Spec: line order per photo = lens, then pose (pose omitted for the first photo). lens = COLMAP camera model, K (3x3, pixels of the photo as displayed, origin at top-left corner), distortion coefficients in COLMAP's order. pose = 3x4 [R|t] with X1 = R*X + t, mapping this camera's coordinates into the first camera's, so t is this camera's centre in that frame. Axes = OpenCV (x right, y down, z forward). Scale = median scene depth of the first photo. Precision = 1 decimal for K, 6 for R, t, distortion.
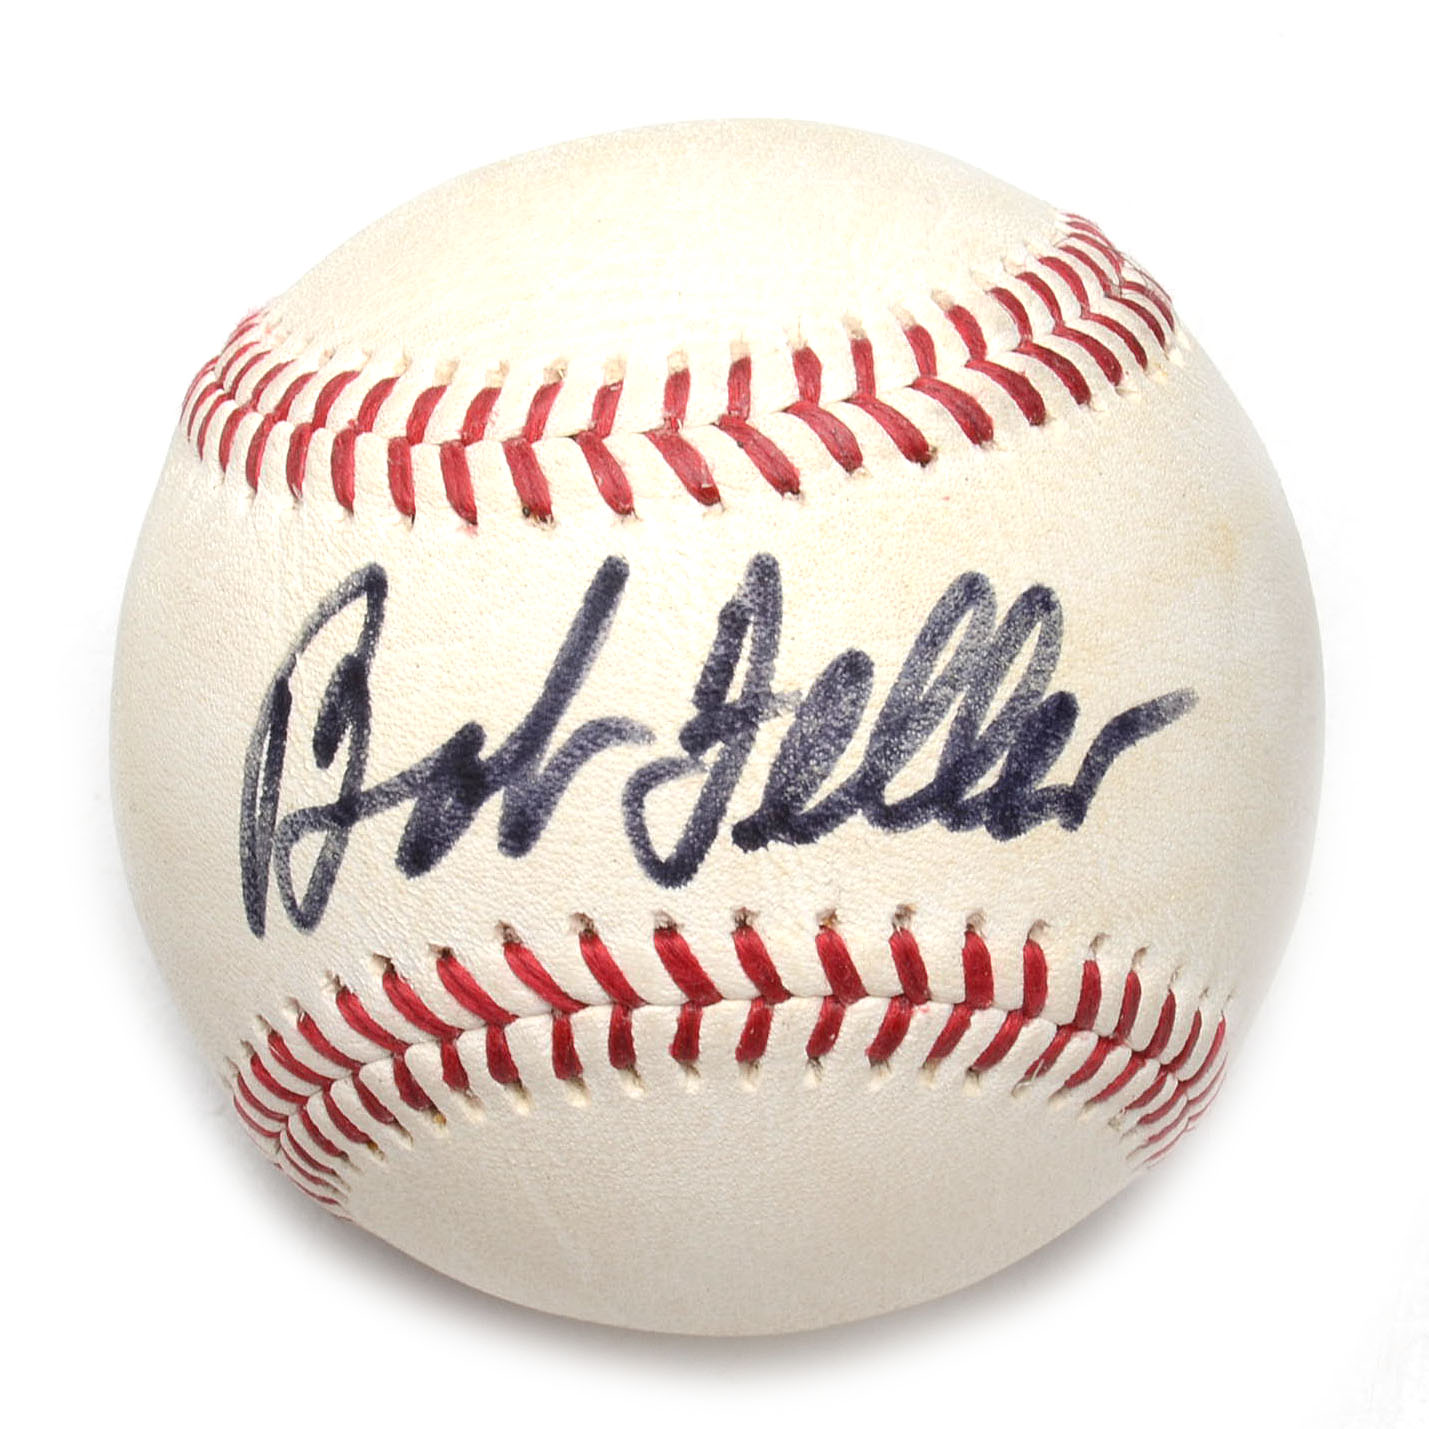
lens RADIAL K [[6206.2, 0, 715.2], [0, 6206.2, 395.8], [0, 0, 1]] dist [0.118340, 1.048297]
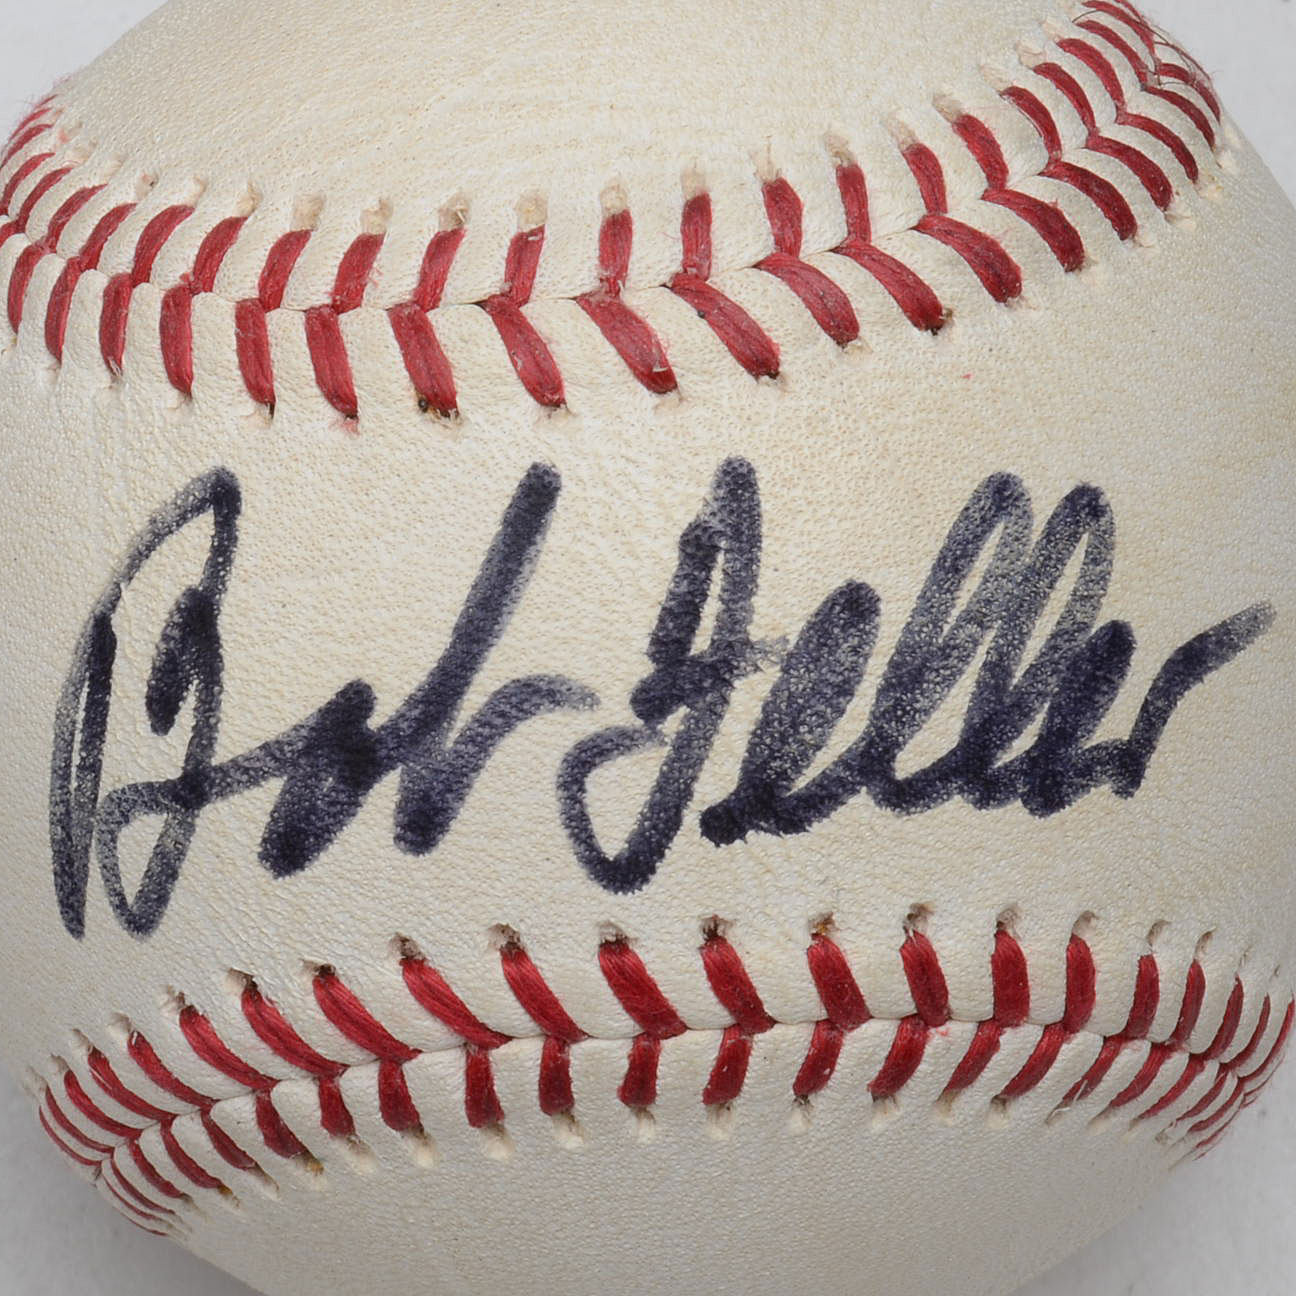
lens RADIAL K [[5628.6, 0, 648.7], [0, 5628.6, 358.9], [0, 0, 1]] dist [0.118340, 1.048297]
pose [[0.997856, -0.015459, 0.063599, -0.046624], [0.008778, 0.994538, 0.104007, -0.058793], [-0.064860, -0.103226, 0.992541, 0.307731]]
